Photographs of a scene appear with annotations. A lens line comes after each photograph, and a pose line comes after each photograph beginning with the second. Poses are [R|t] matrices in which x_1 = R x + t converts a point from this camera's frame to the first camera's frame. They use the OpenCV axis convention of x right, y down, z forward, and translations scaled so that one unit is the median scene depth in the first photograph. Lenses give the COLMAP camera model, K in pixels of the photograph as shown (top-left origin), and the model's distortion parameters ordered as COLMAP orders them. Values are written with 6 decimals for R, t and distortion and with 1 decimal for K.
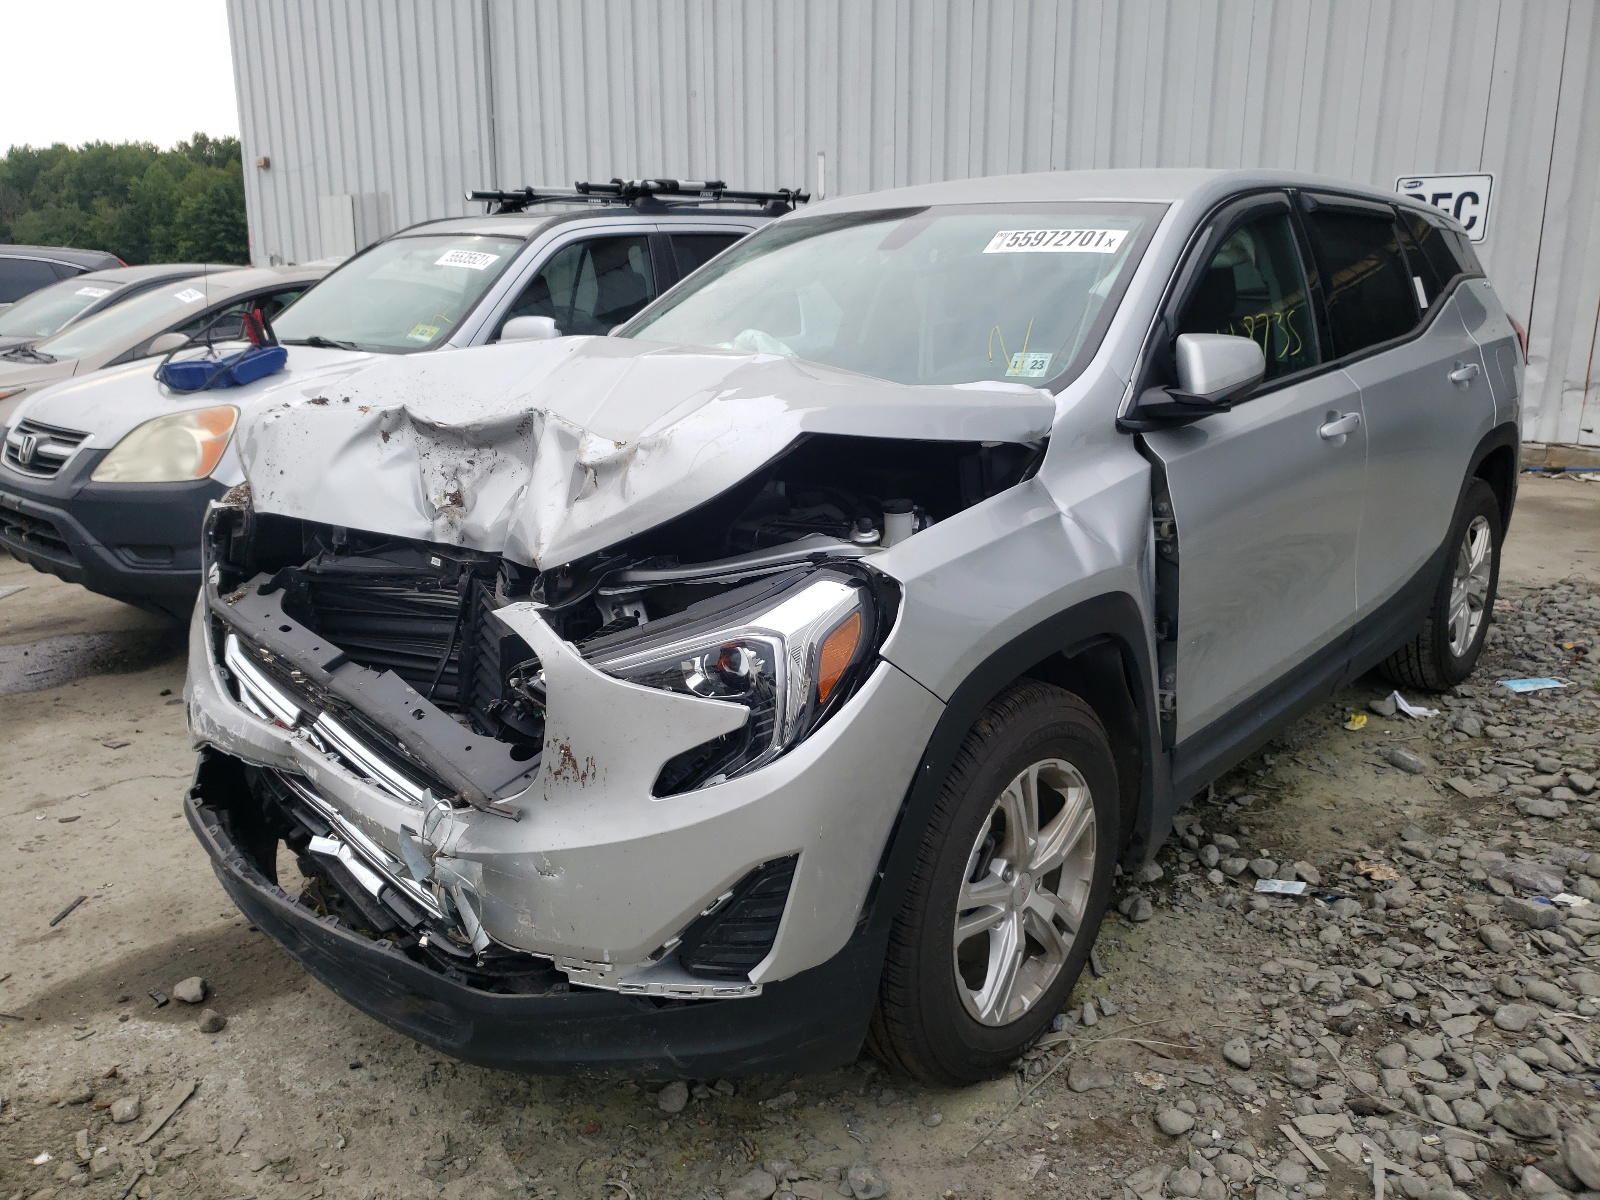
lens RADIAL K [[1221.4, 0, 806.6], [0, 1221.4, 603.9], [0, 0, 1]] dist [-0.004582, -0.006731]
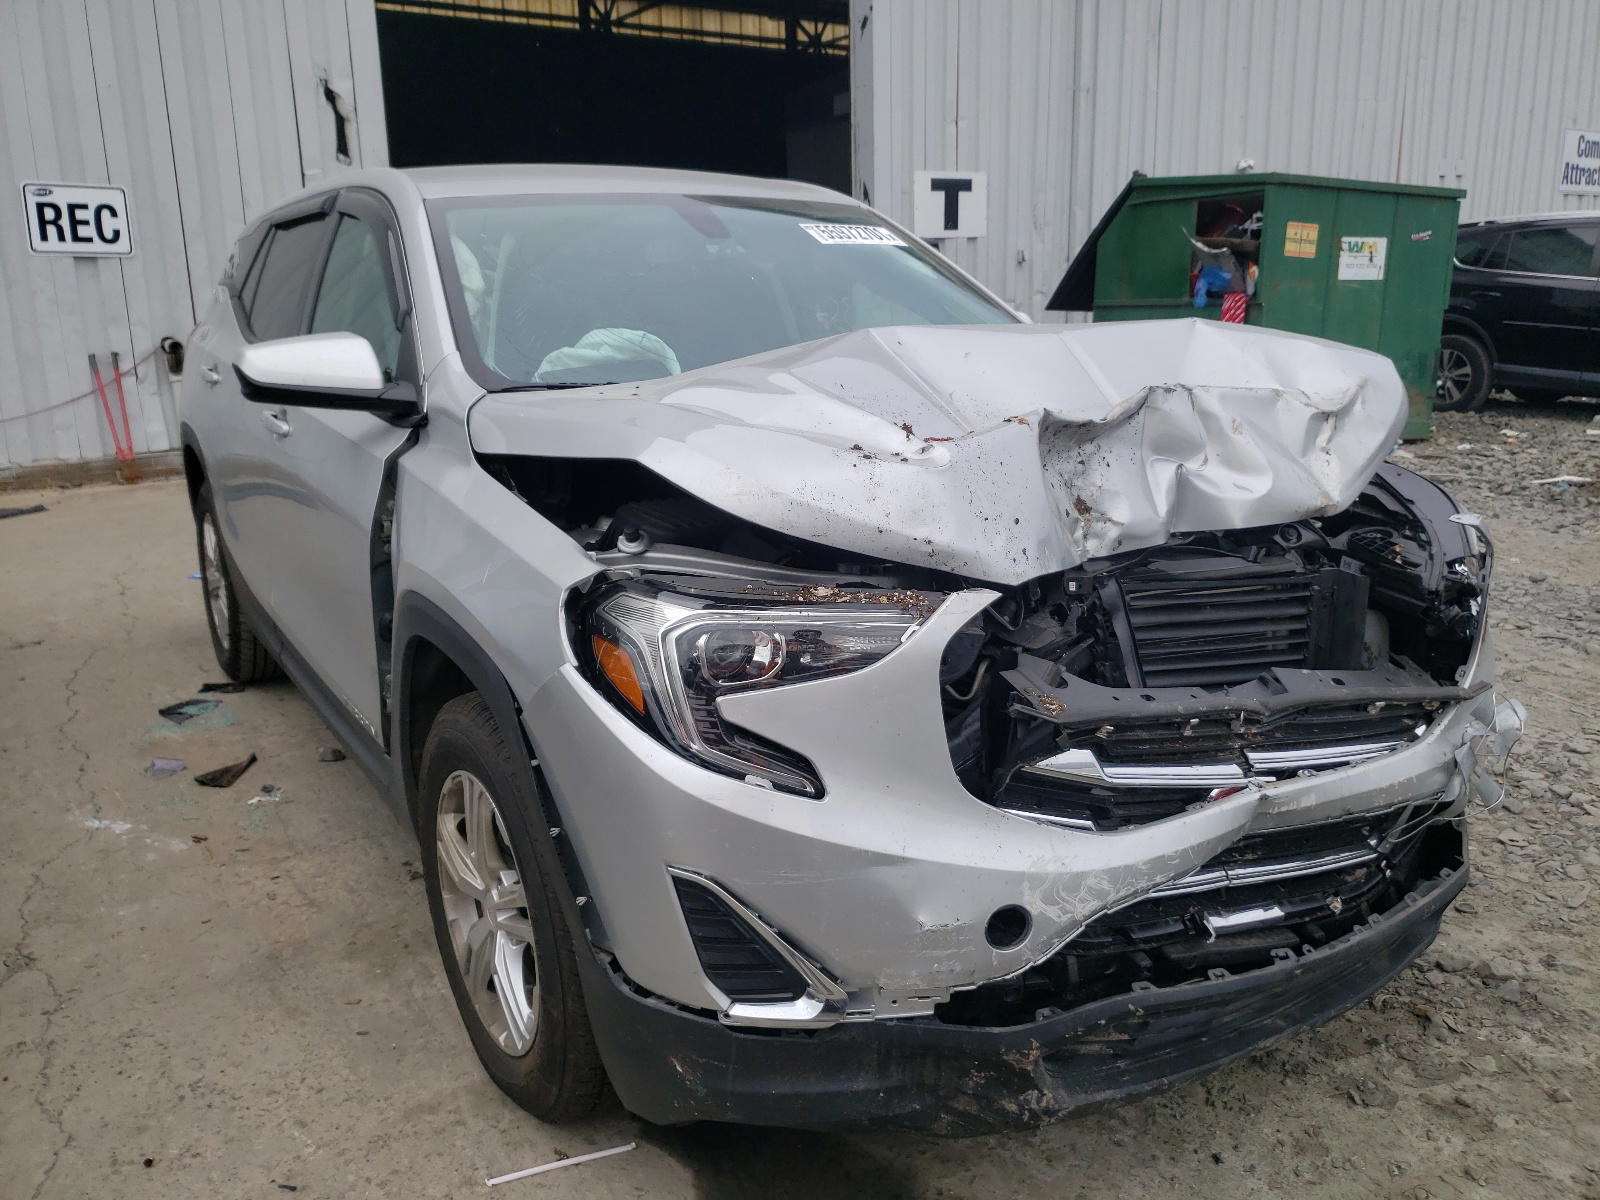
lens RADIAL K [[1221.4, 0, 805.7], [0, 1221.4, 592.6], [0, 0, 1]] dist [-0.004582, -0.006731]
pose [[0.257862, -0.225120, 0.939589, -0.300611], [0.251726, 0.954545, 0.159619, -0.055439], [-0.932813, 0.195360, 0.302810, 0.241627]]
